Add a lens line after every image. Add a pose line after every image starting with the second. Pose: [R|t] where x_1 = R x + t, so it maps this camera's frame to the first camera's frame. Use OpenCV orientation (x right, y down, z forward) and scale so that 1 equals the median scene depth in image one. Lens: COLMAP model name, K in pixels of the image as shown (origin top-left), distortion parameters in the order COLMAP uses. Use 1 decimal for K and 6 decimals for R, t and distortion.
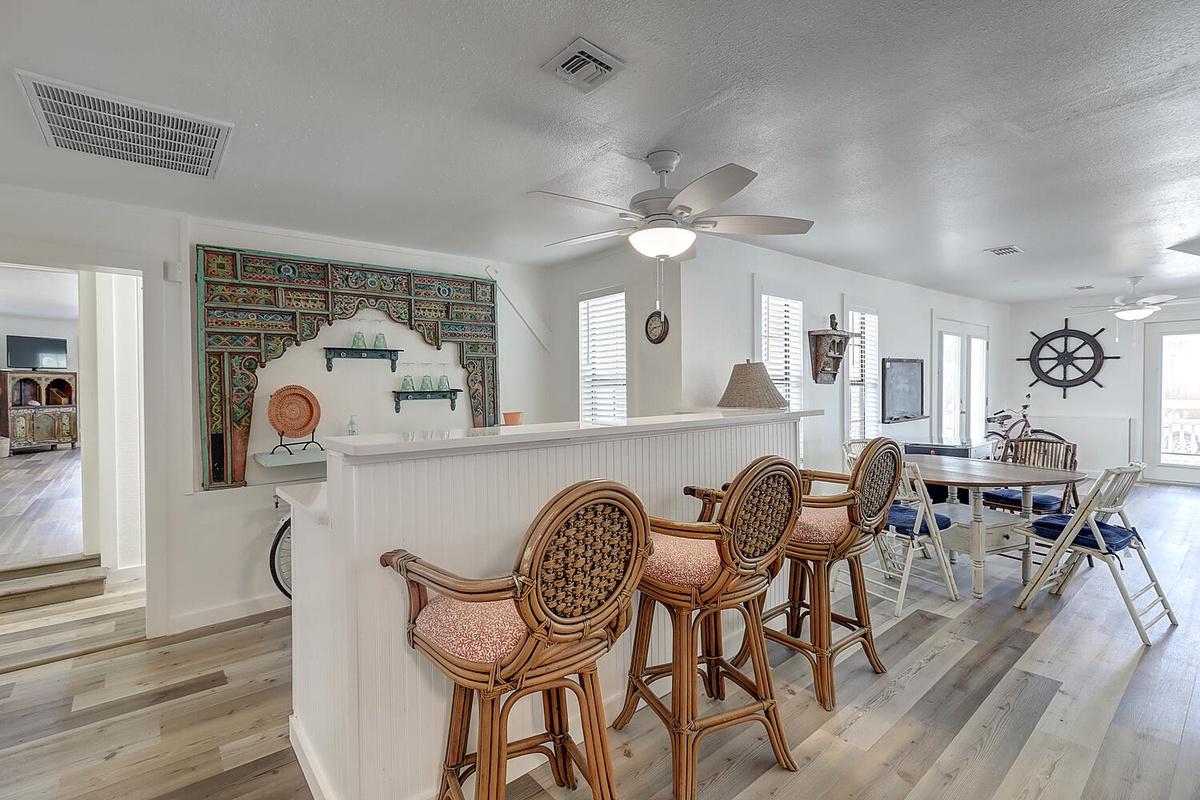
lens RADIAL K [[555.2, 0, 600.2], [0, 555.2, 390.0], [0, 0, 1]] dist [0.002361, -0.000171]
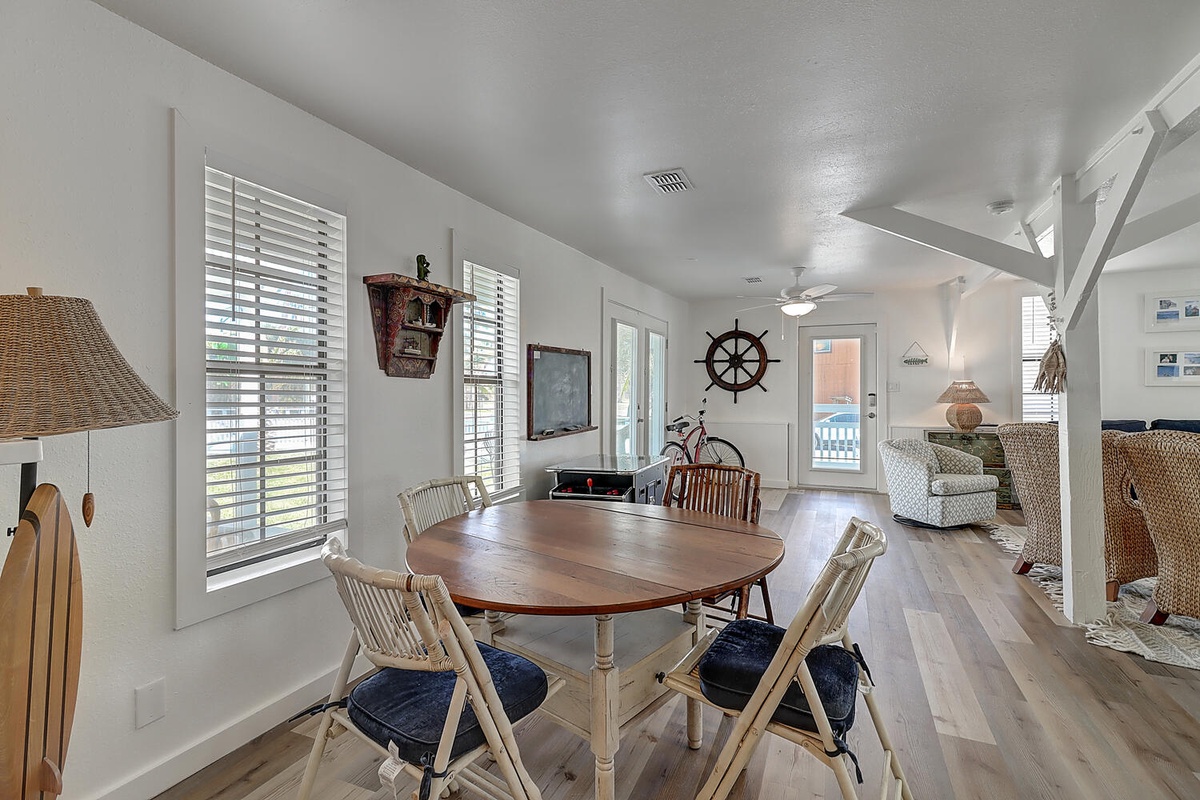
lens RADIAL K [[555.2, 0, 600.2], [0, 555.2, 390.0], [0, 0, 1]] dist [0.002361, -0.000171]
pose [[0.893927, 0.006294, 0.448169, 0.278326], [0.000045, 0.999900, -0.014132, 0.008195], [-0.448213, 0.012654, 0.893837, 0.349086]]
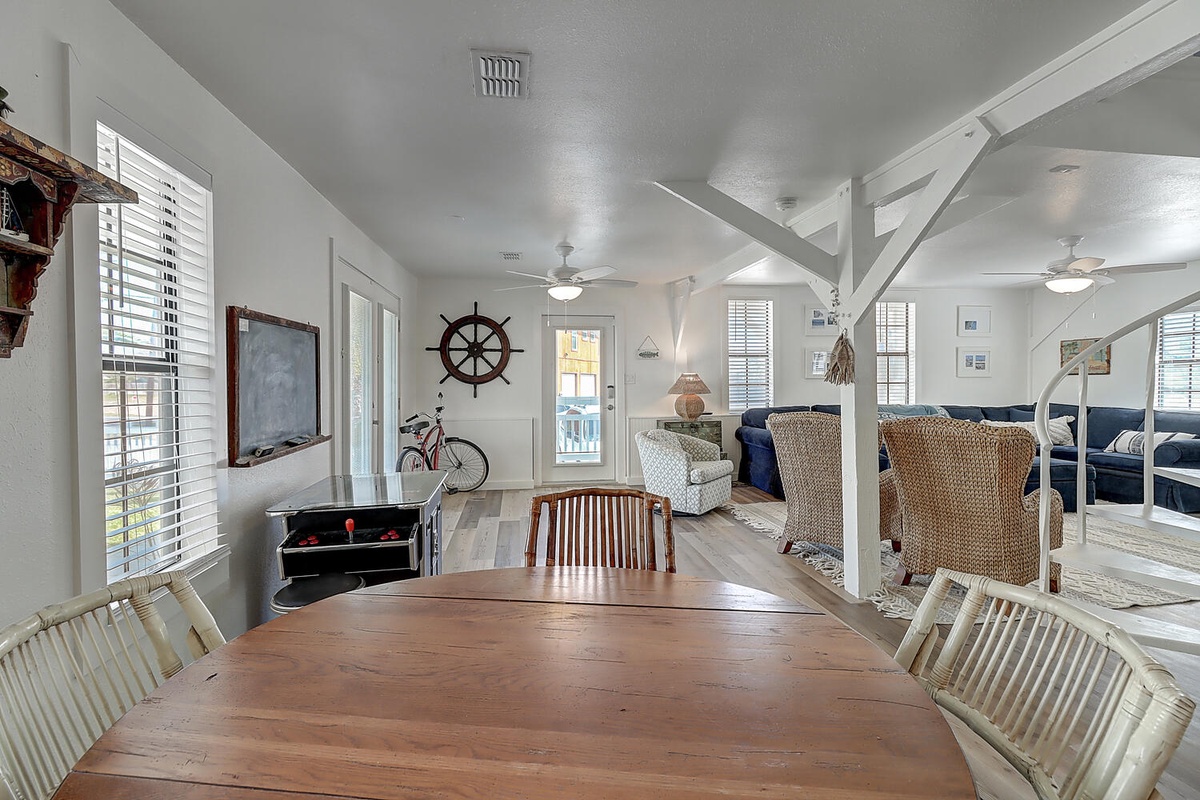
lens RADIAL K [[555.2, 0, 600.2], [0, 555.2, 390.0], [0, 0, 1]] dist [0.002361, -0.000171]
pose [[0.518979, -0.007046, 0.854758, 0.297426], [0.010579, 0.999942, 0.001819, 0.005875], [-0.854721, 0.008099, 0.519024, 0.550079]]
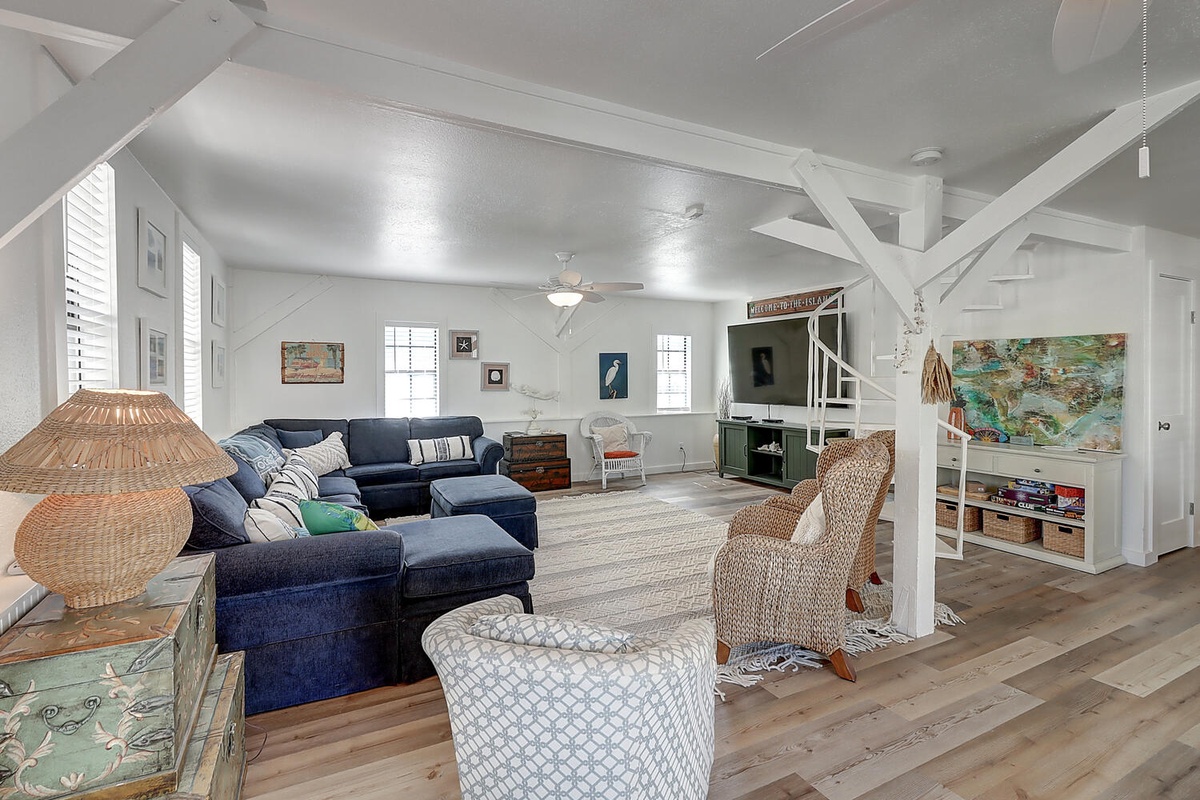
lens RADIAL K [[555.2, 0, 600.2], [0, 555.2, 390.0], [0, 0, 1]] dist [0.002361, -0.000171]
pose [[-0.975330, -0.002331, 0.220739, 0.948212], [0.005235, 0.999419, 0.033684, -0.025928], [-0.220689, 0.034009, -0.974751, 1.043210]]
